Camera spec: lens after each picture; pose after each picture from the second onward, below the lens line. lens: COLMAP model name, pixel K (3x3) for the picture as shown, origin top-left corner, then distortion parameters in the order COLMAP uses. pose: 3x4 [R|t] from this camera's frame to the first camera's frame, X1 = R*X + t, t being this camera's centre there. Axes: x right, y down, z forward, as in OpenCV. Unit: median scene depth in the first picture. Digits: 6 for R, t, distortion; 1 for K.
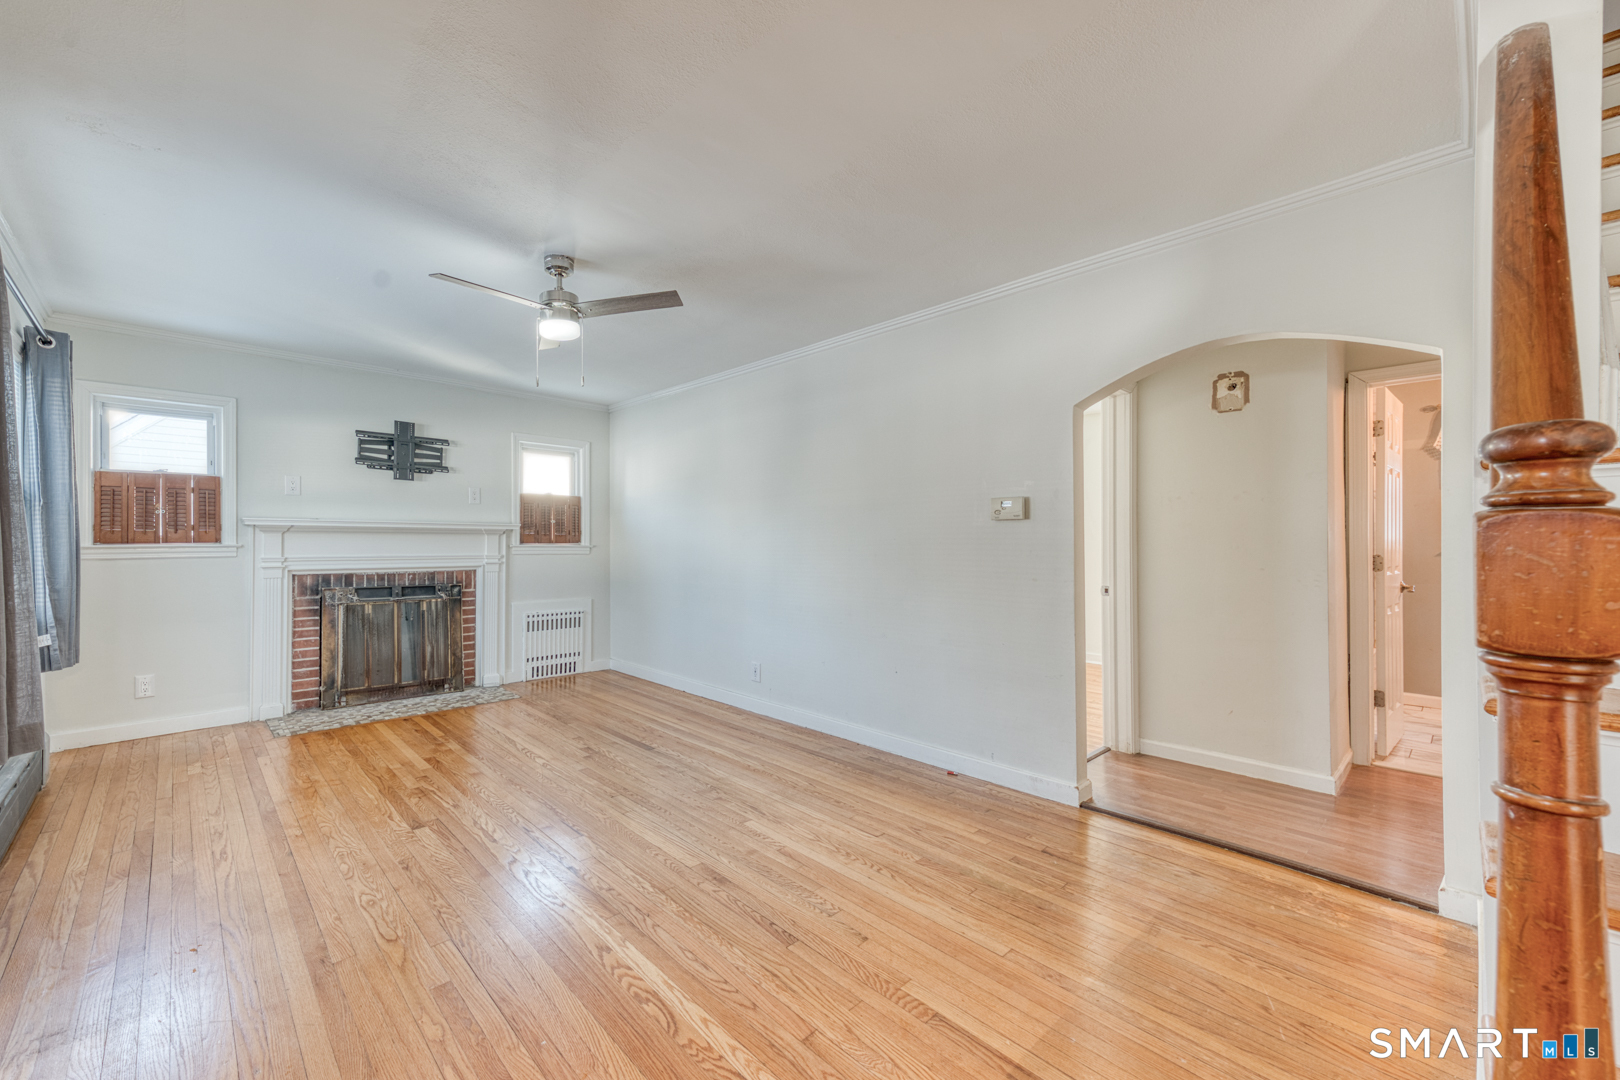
lens RADIAL K [[621.3, 0, 779.5], [0, 621.3, 540.0], [0, 0, 1]] dist [0.016806, 0.000058]
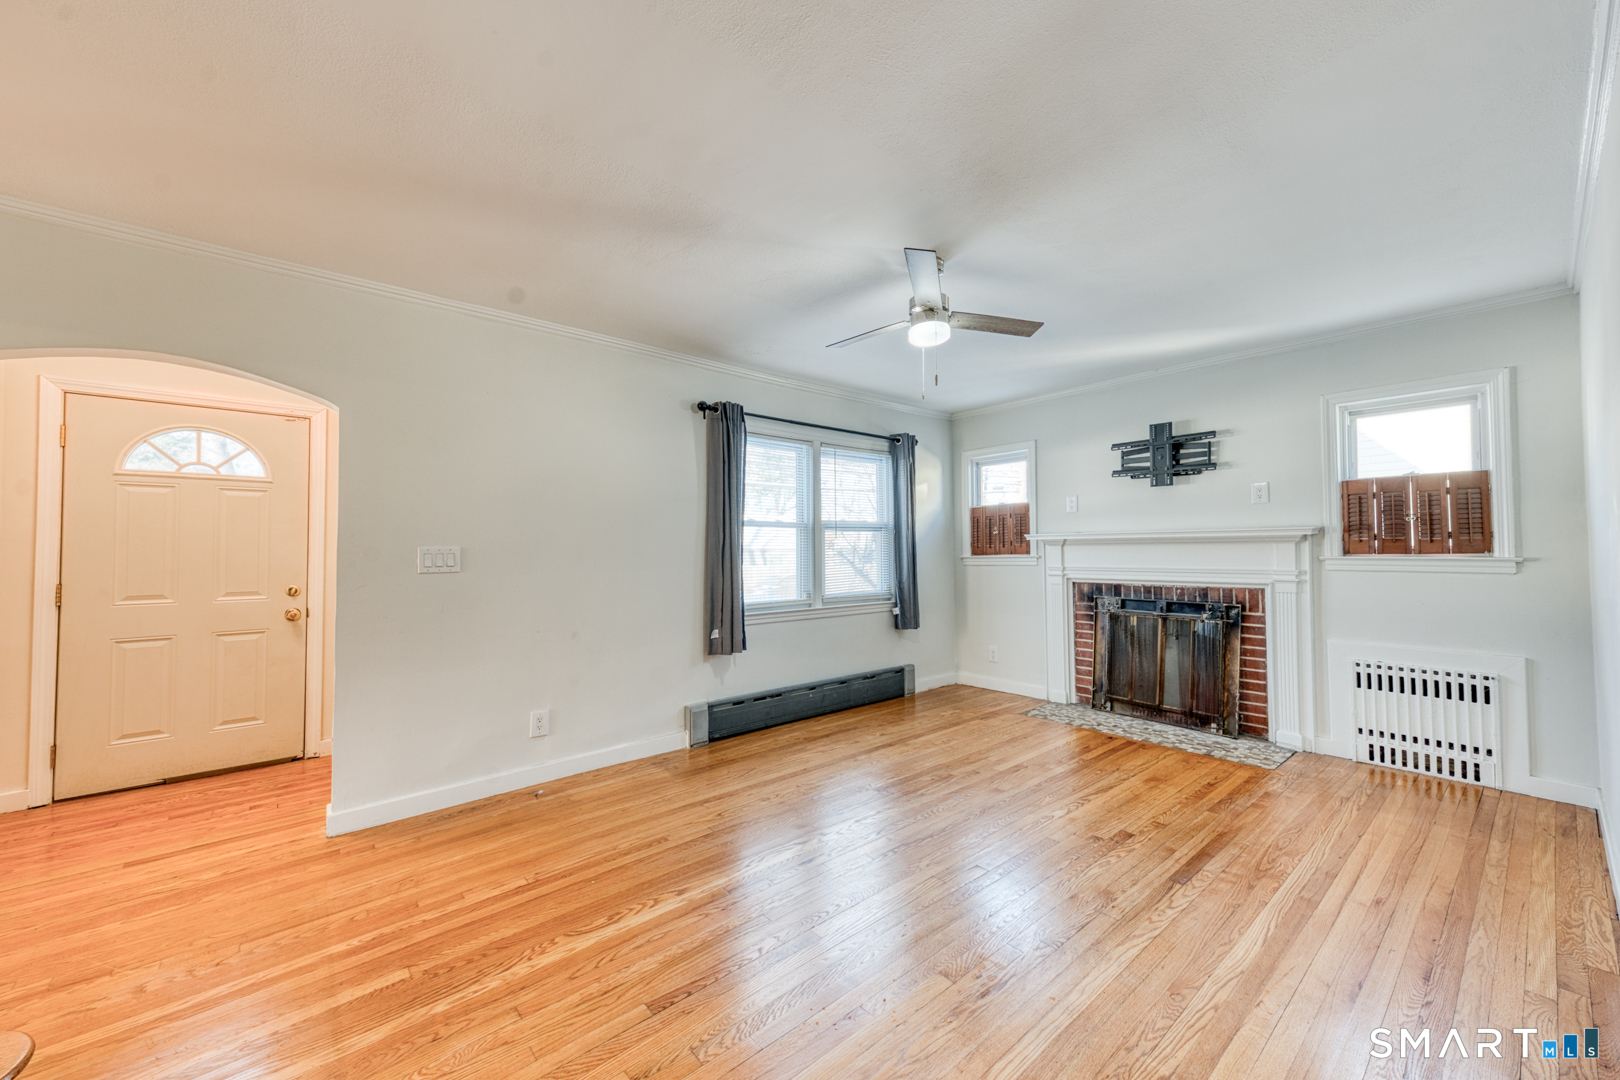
lens RADIAL K [[621.3, 0, 779.5], [0, 621.3, 540.0], [0, 0, 1]] dist [0.016806, 0.000058]
pose [[-0.076981, -0.023766, -0.996749, 0.386869], [0.008829, 0.999660, -0.024517, 0.001628], [0.996993, -0.010687, -0.076745, 0.538287]]
